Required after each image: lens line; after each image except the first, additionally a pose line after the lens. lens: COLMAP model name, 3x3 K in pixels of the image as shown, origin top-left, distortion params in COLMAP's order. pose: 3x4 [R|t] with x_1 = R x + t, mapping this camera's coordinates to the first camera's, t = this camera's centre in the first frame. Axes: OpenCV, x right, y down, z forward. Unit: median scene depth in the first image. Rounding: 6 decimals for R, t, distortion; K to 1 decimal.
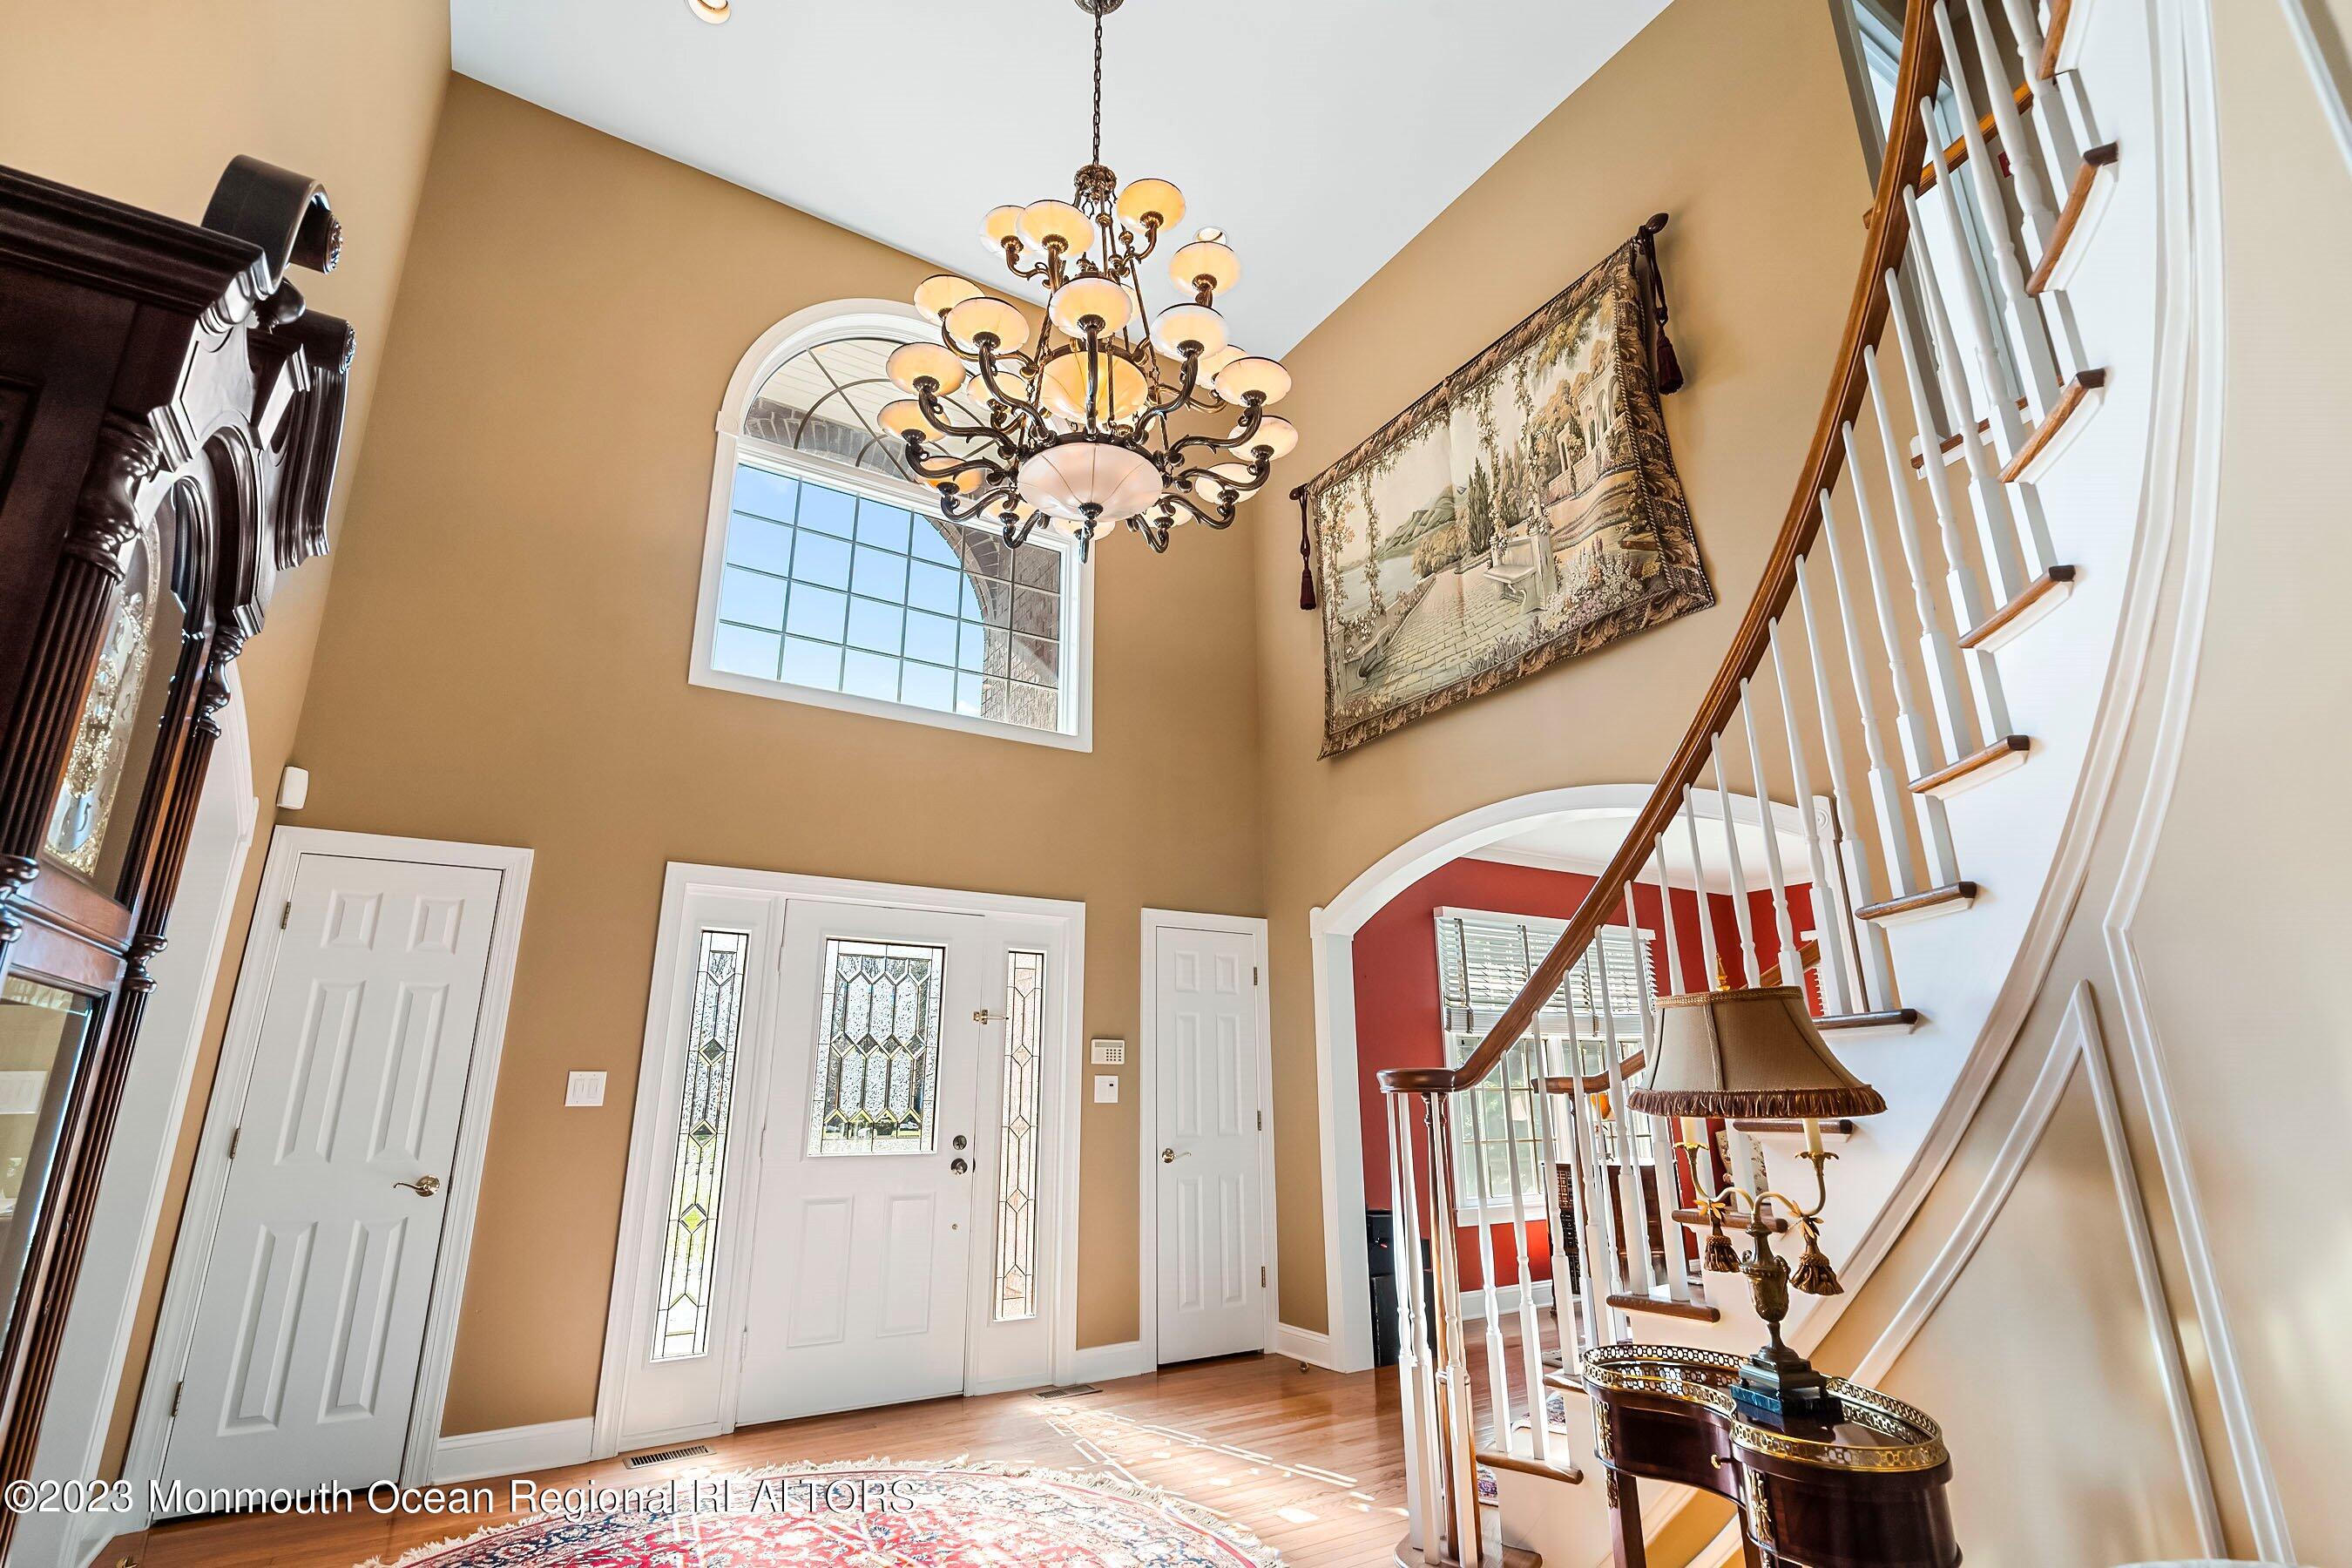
lens RADIAL K [[1083.8, 0, 1171.4], [0, 1083.8, 784.9], [0, 0, 1]] dist [0.002914, 0.000494]
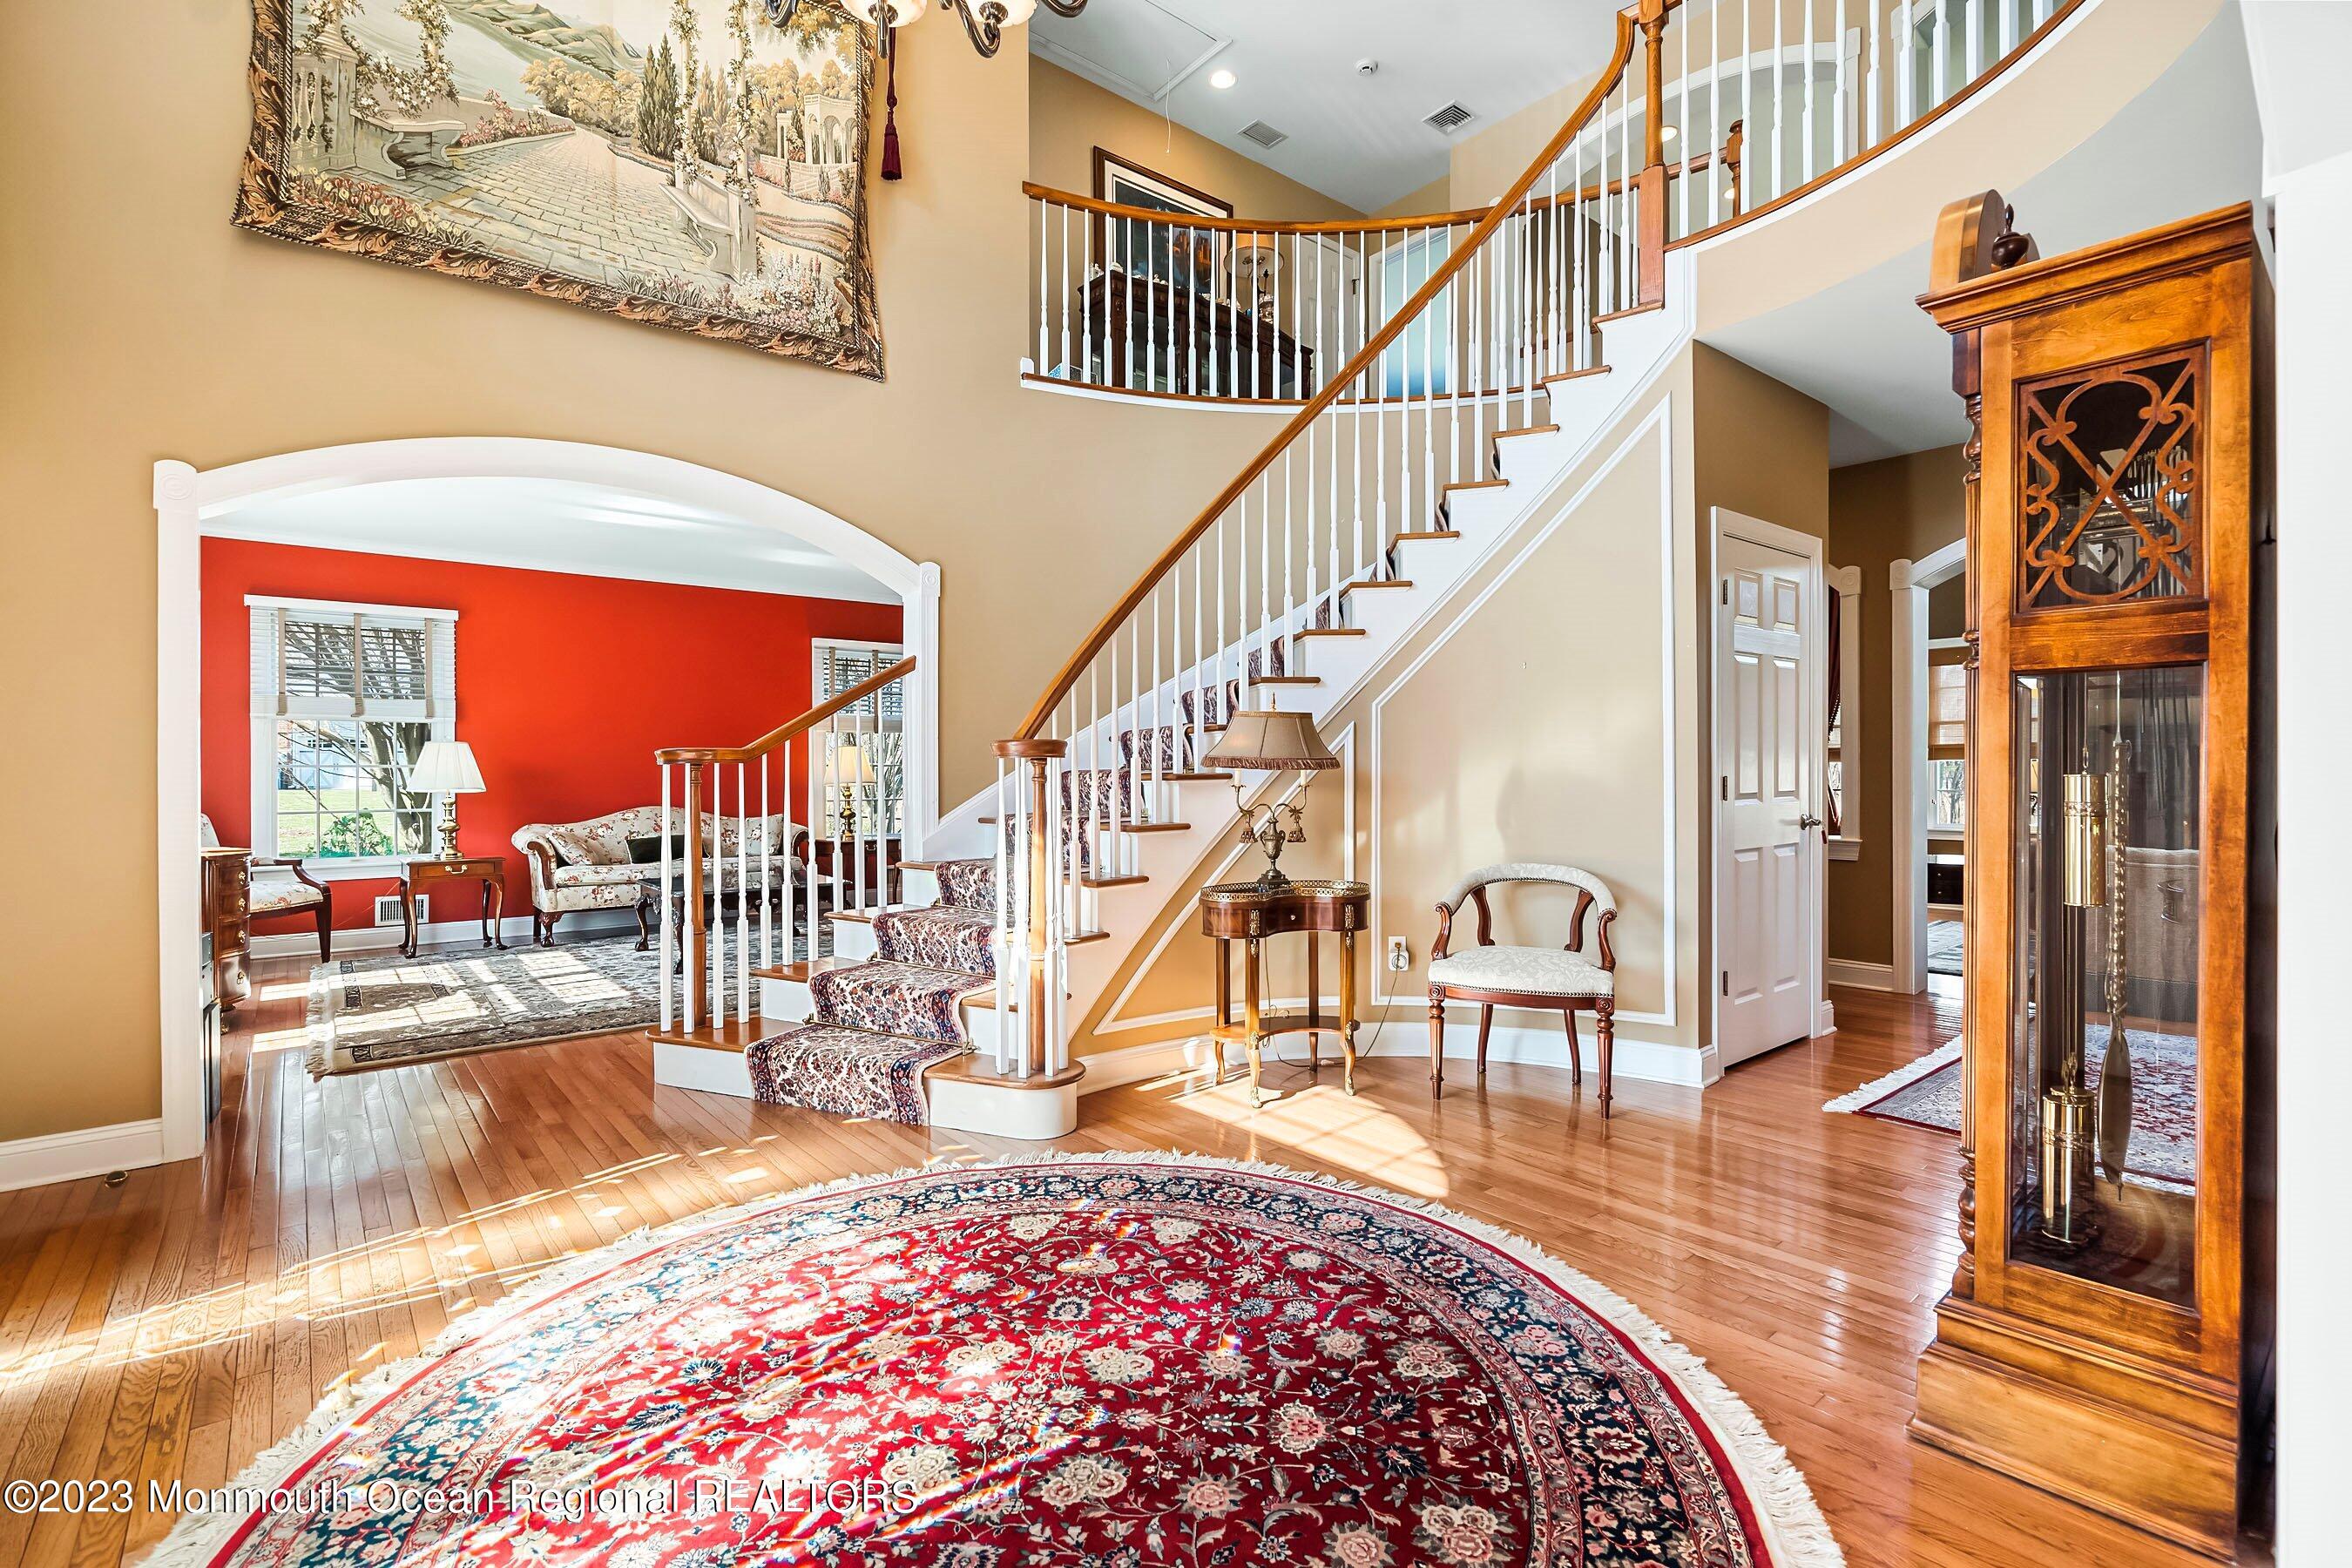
lens RADIAL K [[1083.8, 0, 1173.3], [0, 1083.8, 781.7], [0, 0, 1]] dist [0.002914, 0.000494]
pose [[-0.141283, -0.007040, 0.989944, -0.621480], [-0.266963, 0.963200, -0.031251, 0.179104], [-0.953294, -0.268694, -0.137963, 0.595410]]
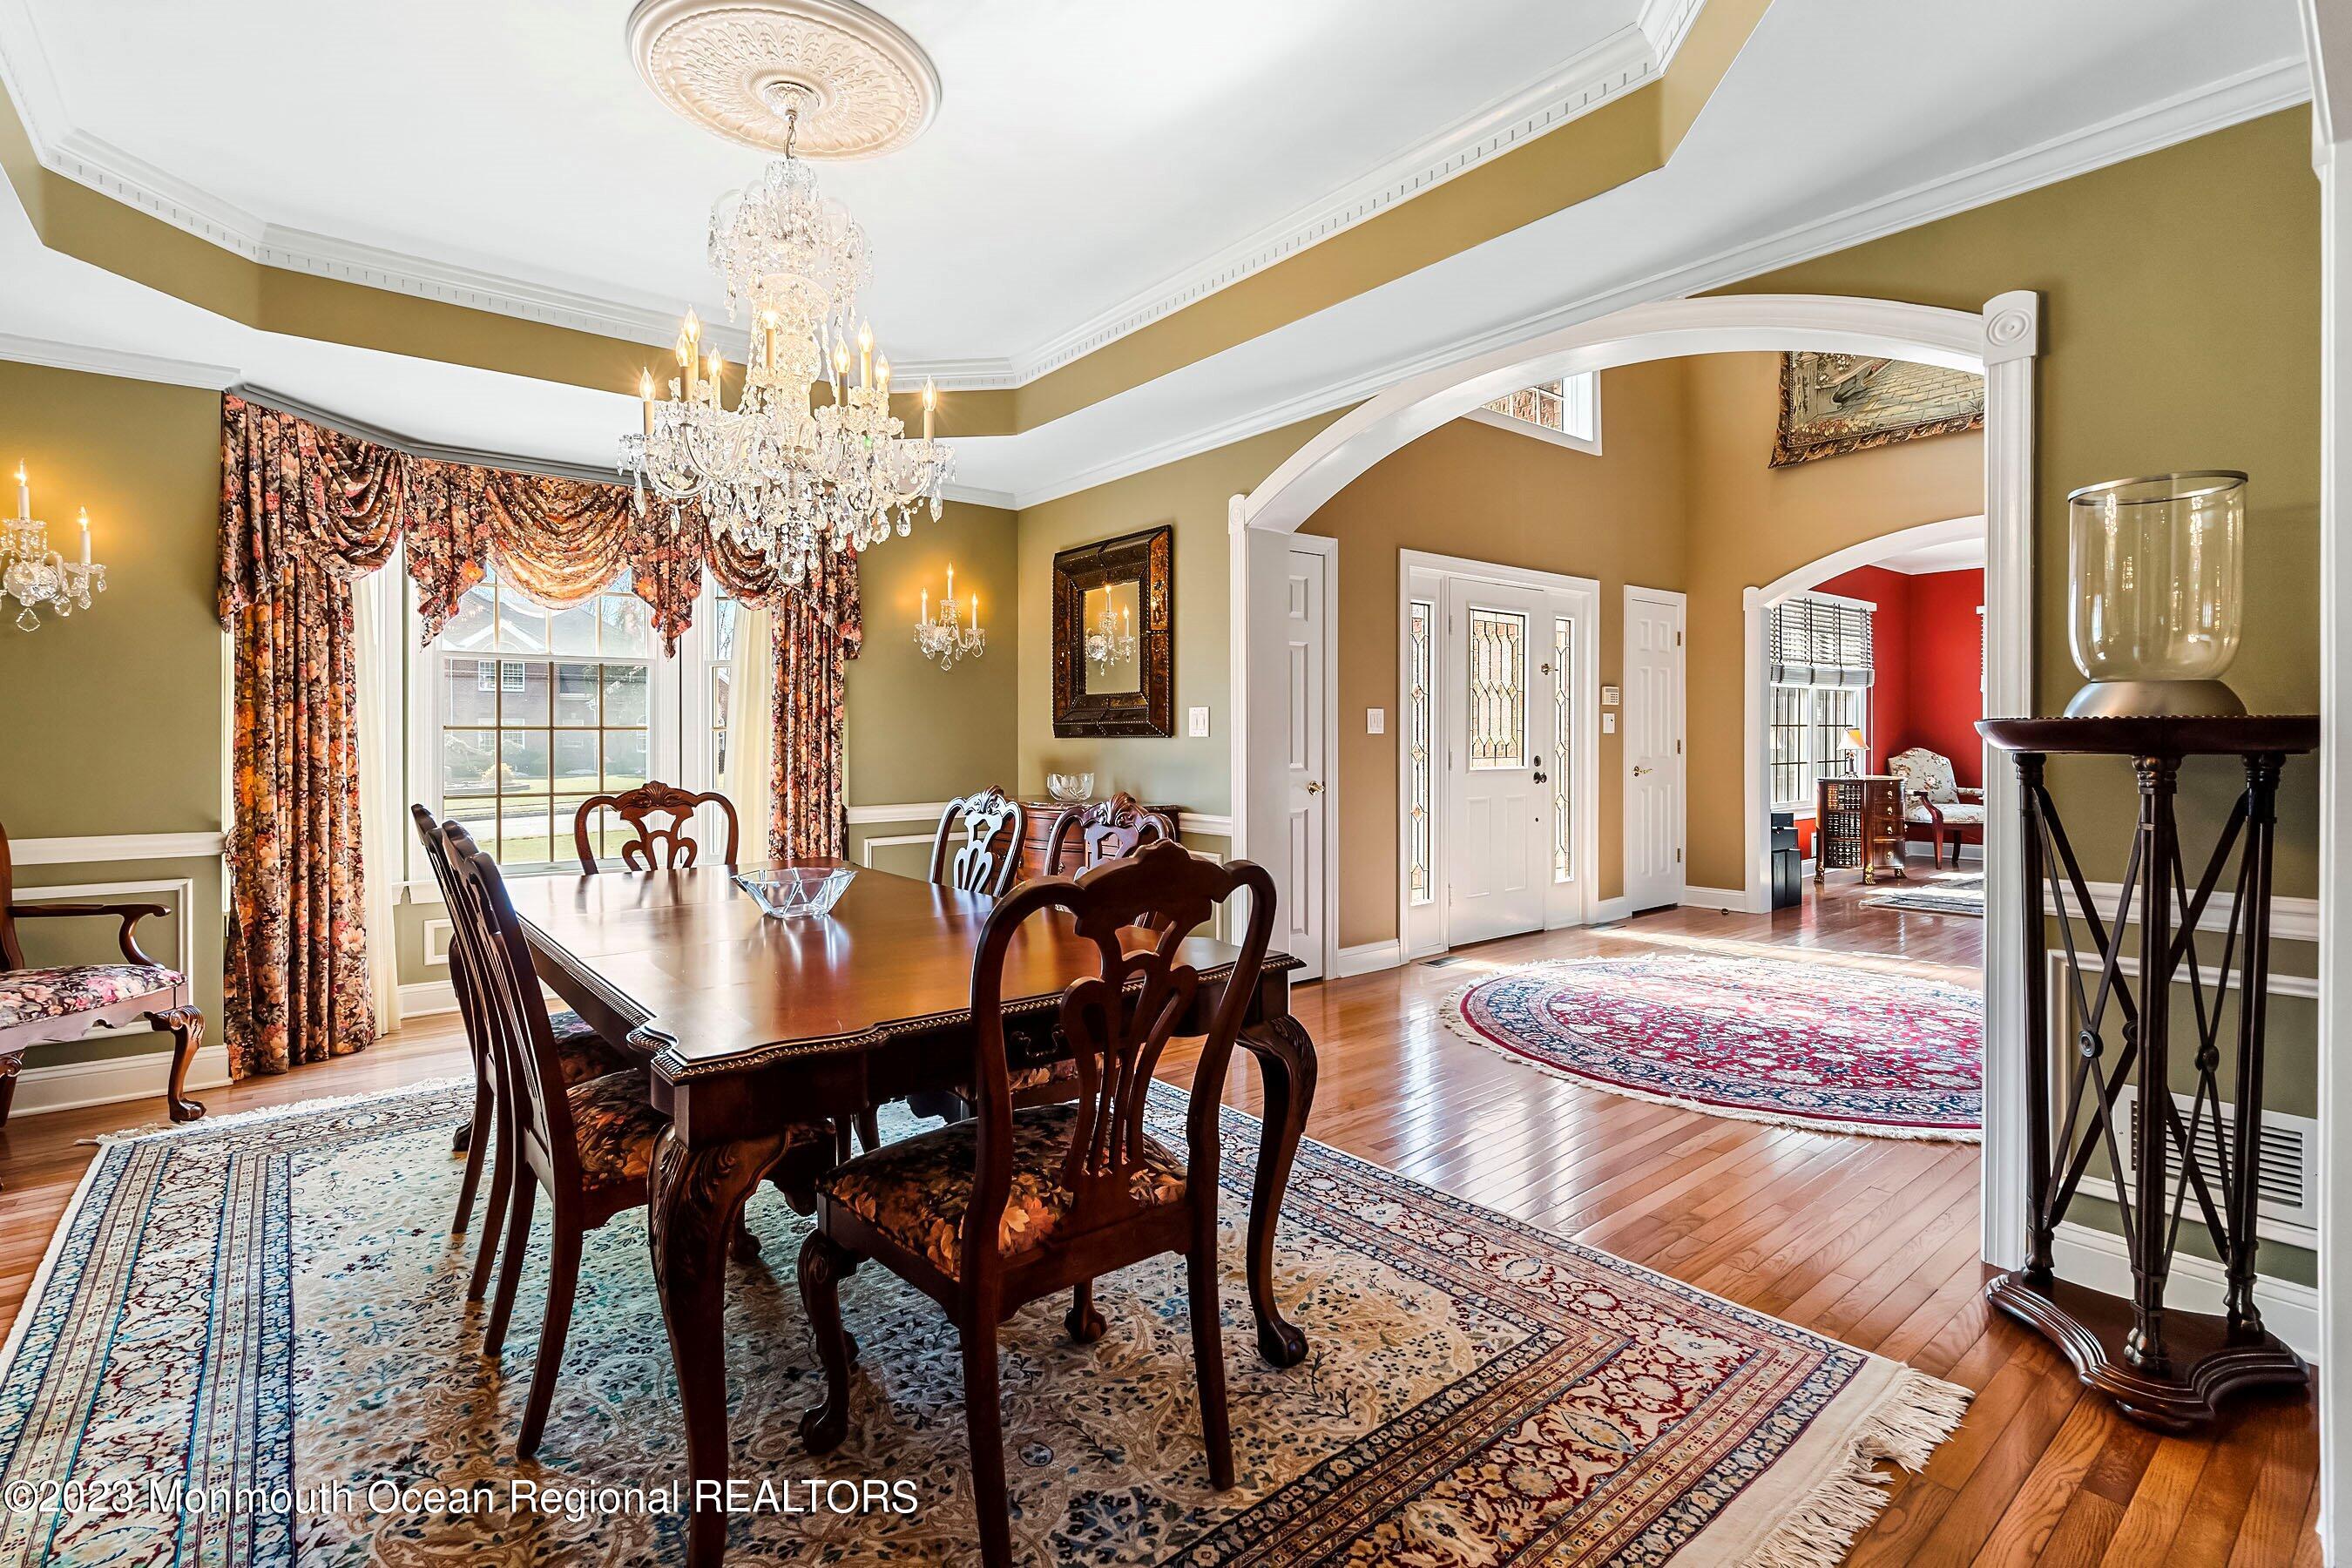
lens RADIAL K [[1083.8, 0, 1183.3], [0, 1083.8, 737.0], [0, 0, 1]] dist [0.002914, 0.000494]
pose [[0.990149, -0.001982, 0.140005, -0.824383], [-0.036401, 0.961876, 0.271054, -0.045389], [-0.135205, -0.273480, 0.952328, -0.207115]]
